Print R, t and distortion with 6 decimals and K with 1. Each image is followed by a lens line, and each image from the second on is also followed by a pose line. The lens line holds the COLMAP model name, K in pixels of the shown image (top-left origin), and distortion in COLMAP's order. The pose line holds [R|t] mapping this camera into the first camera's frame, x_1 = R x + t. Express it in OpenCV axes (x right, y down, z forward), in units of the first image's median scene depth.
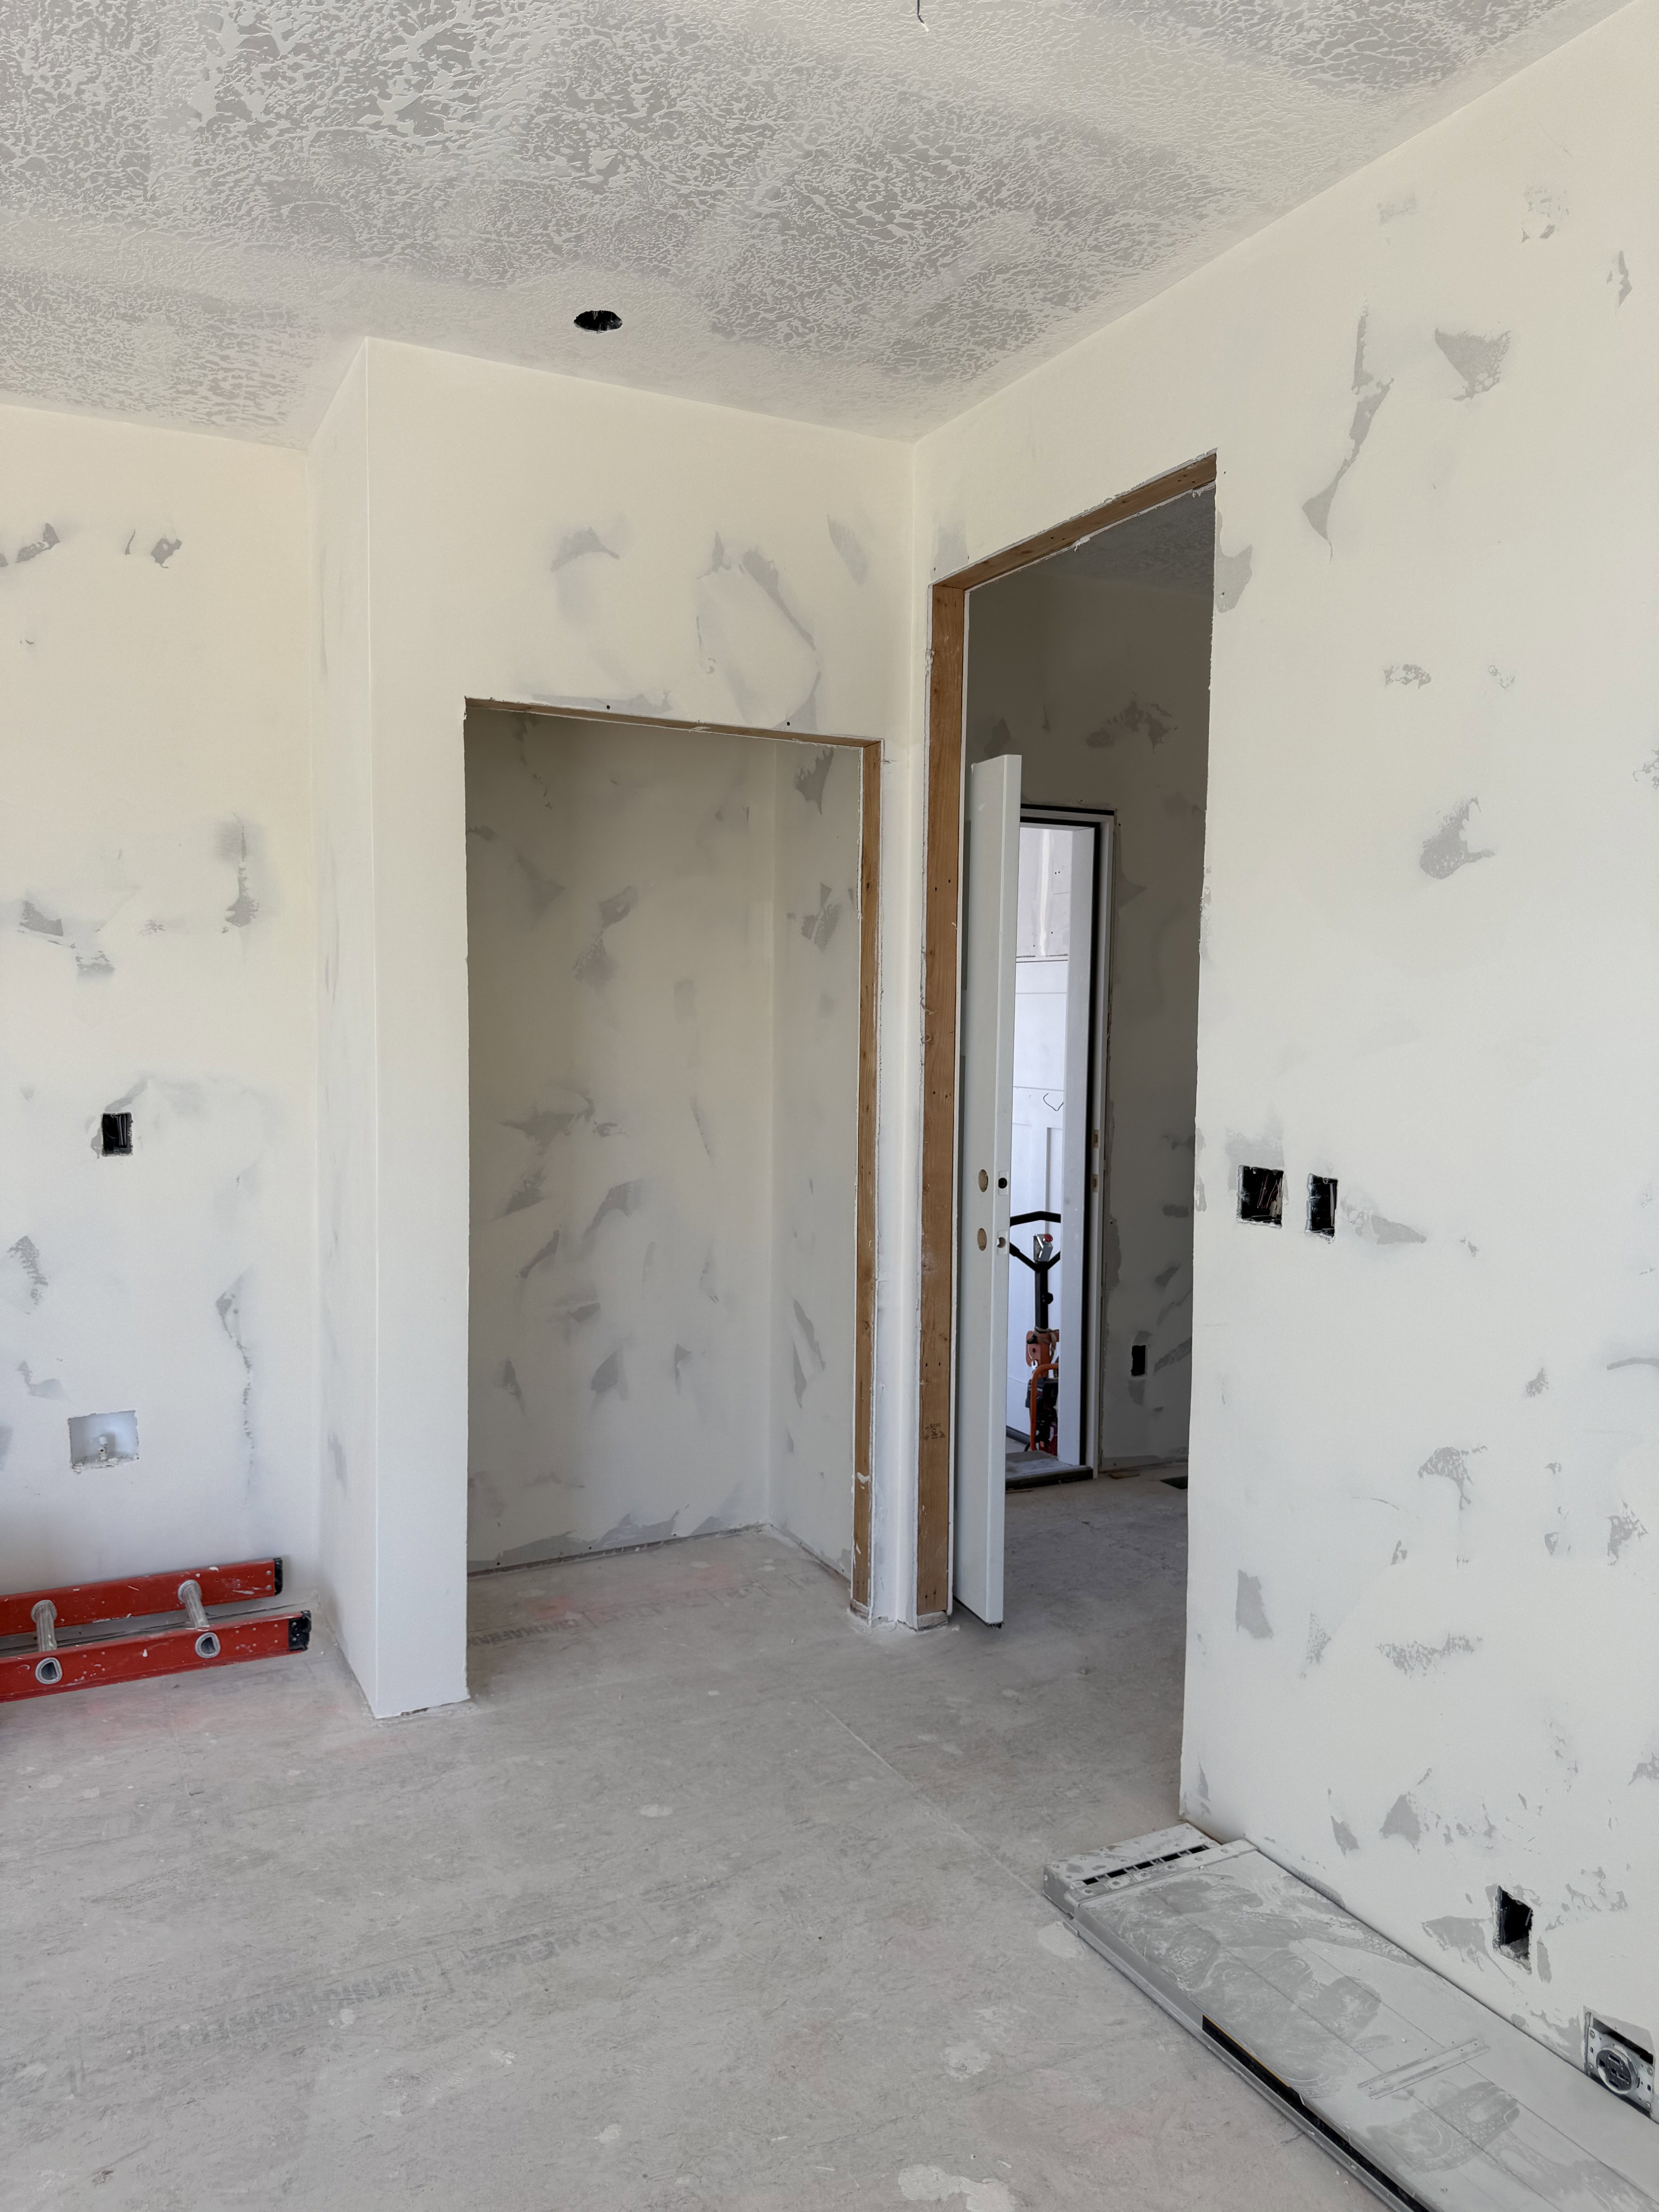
lens RADIAL K [[1559.0, 0, 827.2], [0, 1559.0, 1111.7], [0, 0, 1]] dist [0.047085, -0.072326]
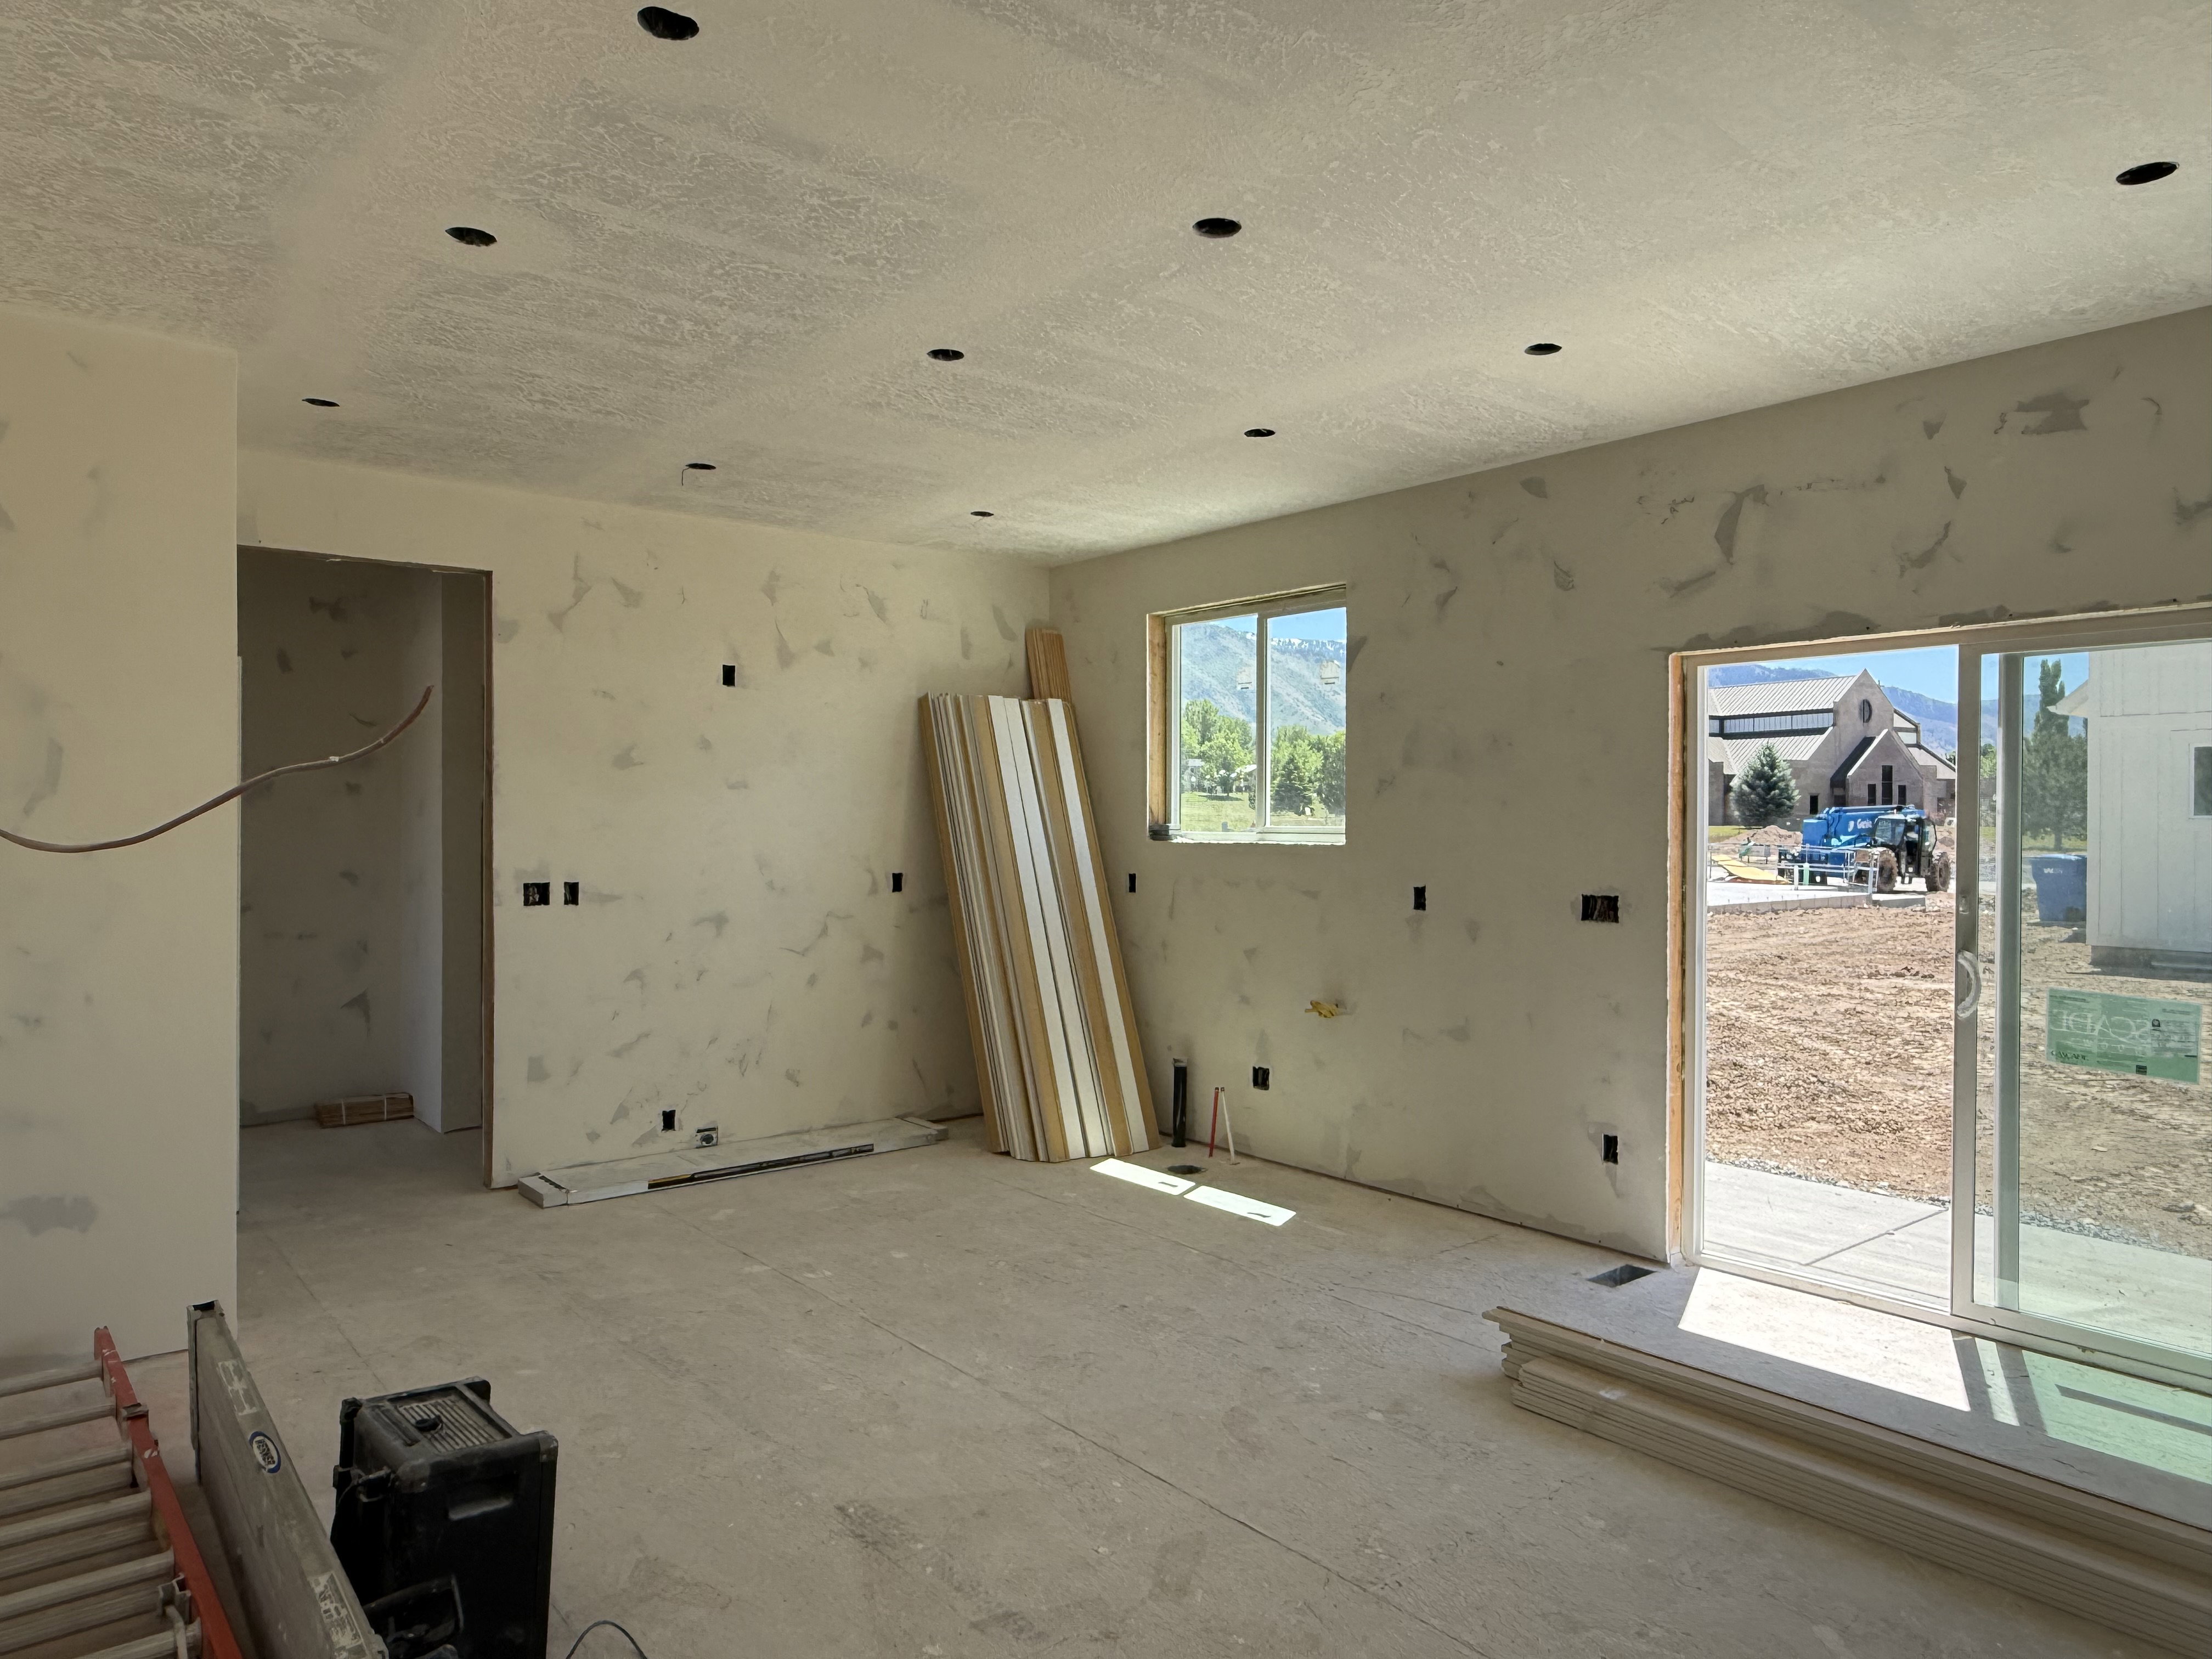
lens RADIAL K [[1432.5, 0, 1106.0], [0, 1432.5, 829.5], [0, 0, 1]] dist [0.000189, 0.000084]
pose [[-0.211550, -0.019620, 0.977170, -2.126868], [0.055481, 0.997945, 0.032049, -0.069241], [-0.975791, 0.060994, -0.210027, 0.638340]]
